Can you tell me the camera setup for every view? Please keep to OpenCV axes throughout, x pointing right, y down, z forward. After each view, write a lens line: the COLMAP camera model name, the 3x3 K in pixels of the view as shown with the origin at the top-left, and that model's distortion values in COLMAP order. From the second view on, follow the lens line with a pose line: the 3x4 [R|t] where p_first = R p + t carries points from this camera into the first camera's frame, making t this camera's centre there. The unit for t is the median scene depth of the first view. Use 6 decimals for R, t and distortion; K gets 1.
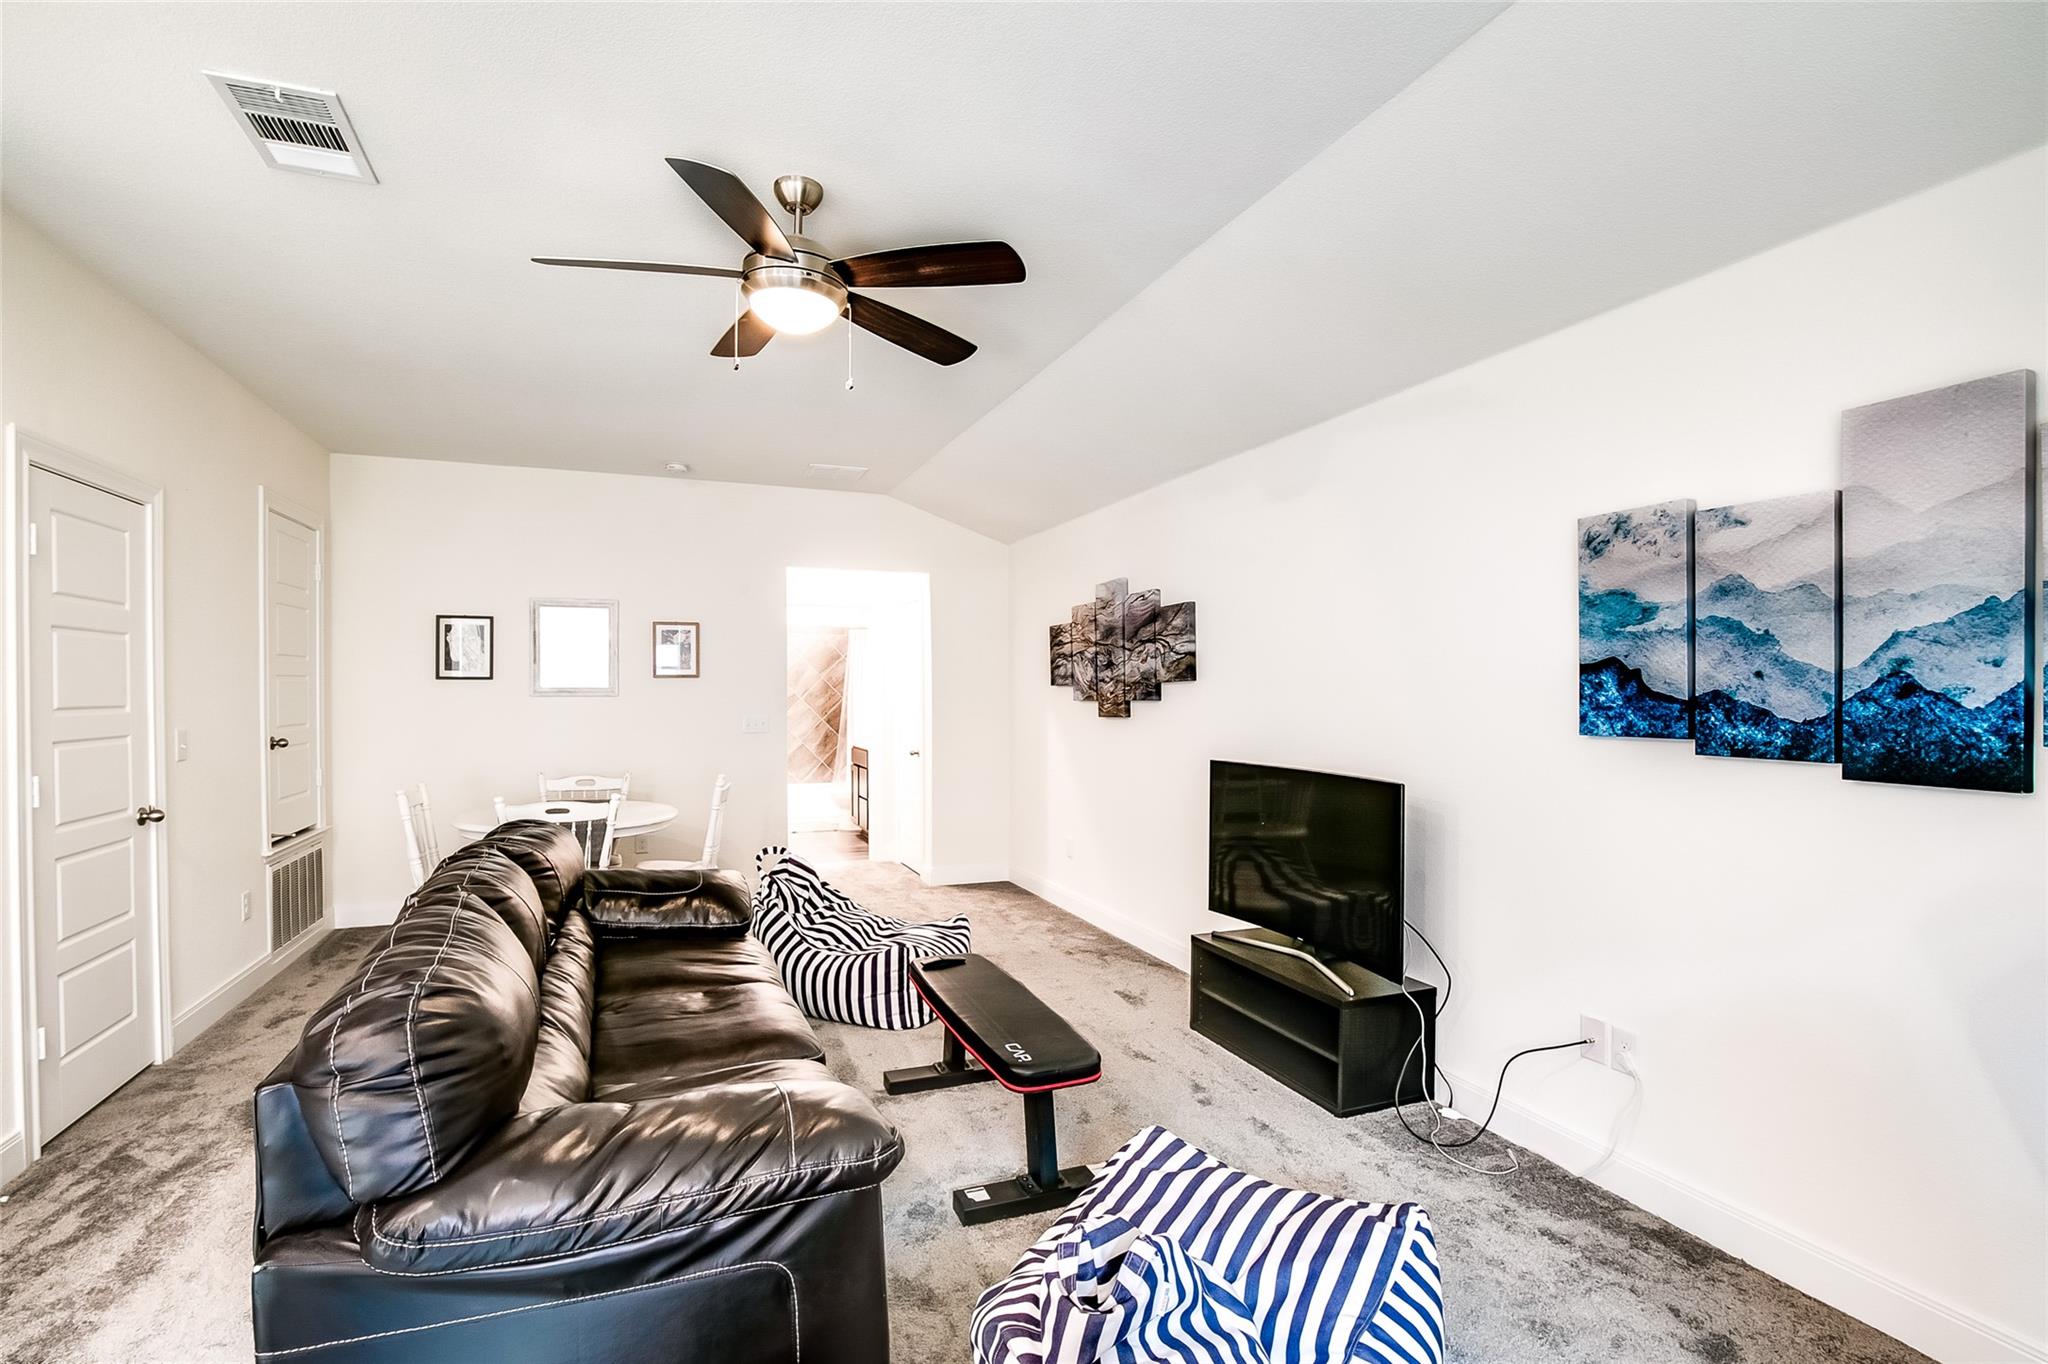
lens RADIAL K [[934.2, 0, 1015.6], [0, 934.2, 692.9], [0, 0, 1]] dist [-0.027600, 0.000113]
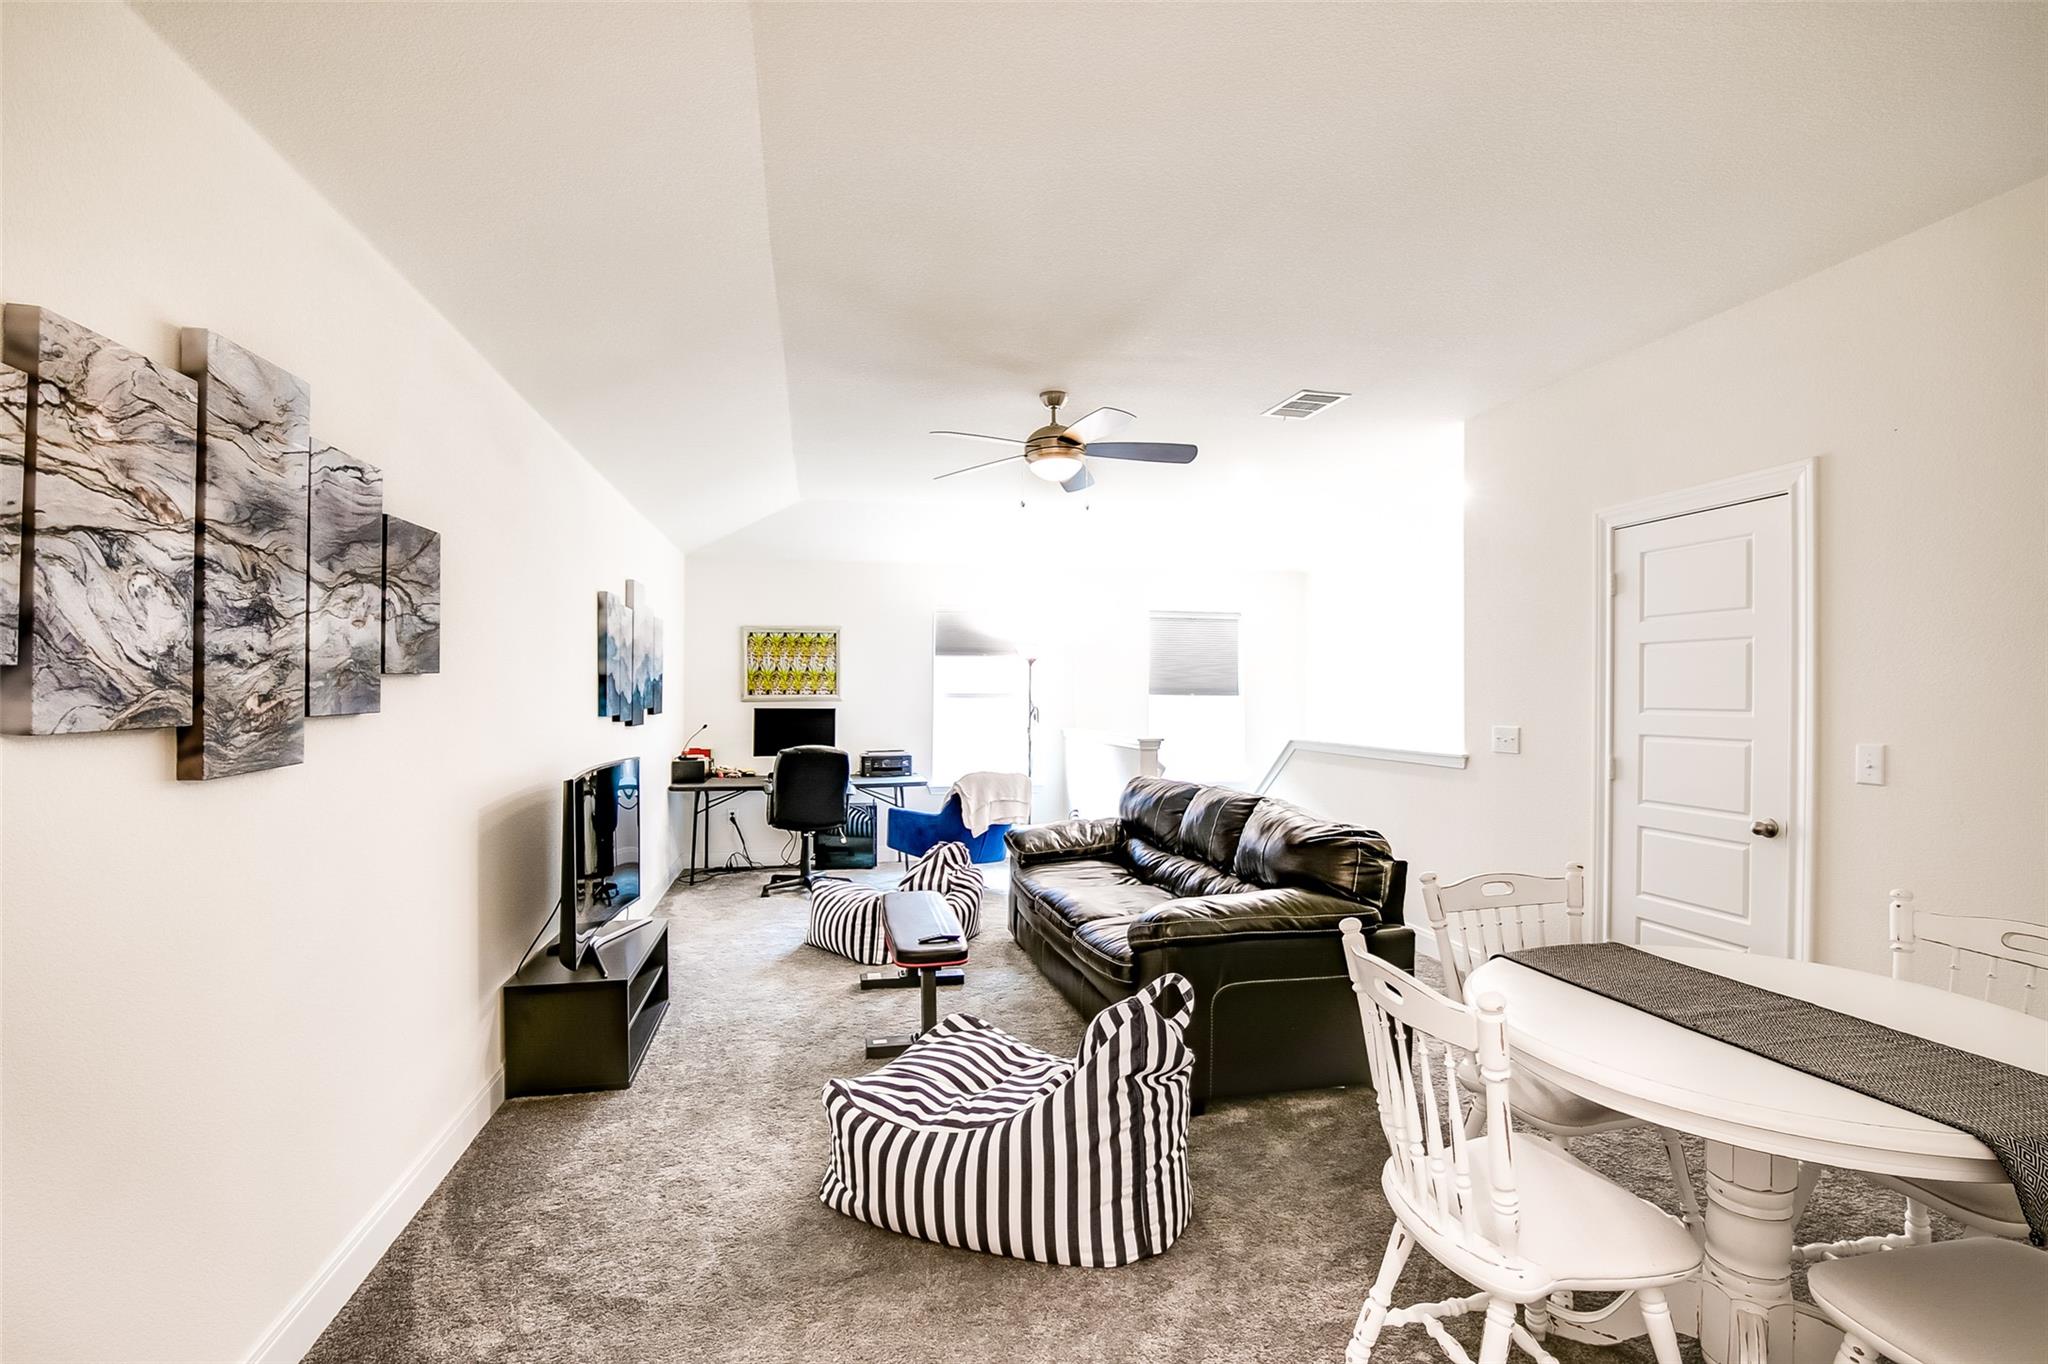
lens RADIAL K [[934.2, 0, 1015.6], [0, 934.2, 692.9], [0, 0, 1]] dist [-0.027600, 0.000113]
pose [[-0.985413, 0.001088, 0.170178, -0.221908], [0.001720, 0.999992, 0.003567, -0.002443], [-0.170173, 0.003808, -0.985407, 1.301430]]
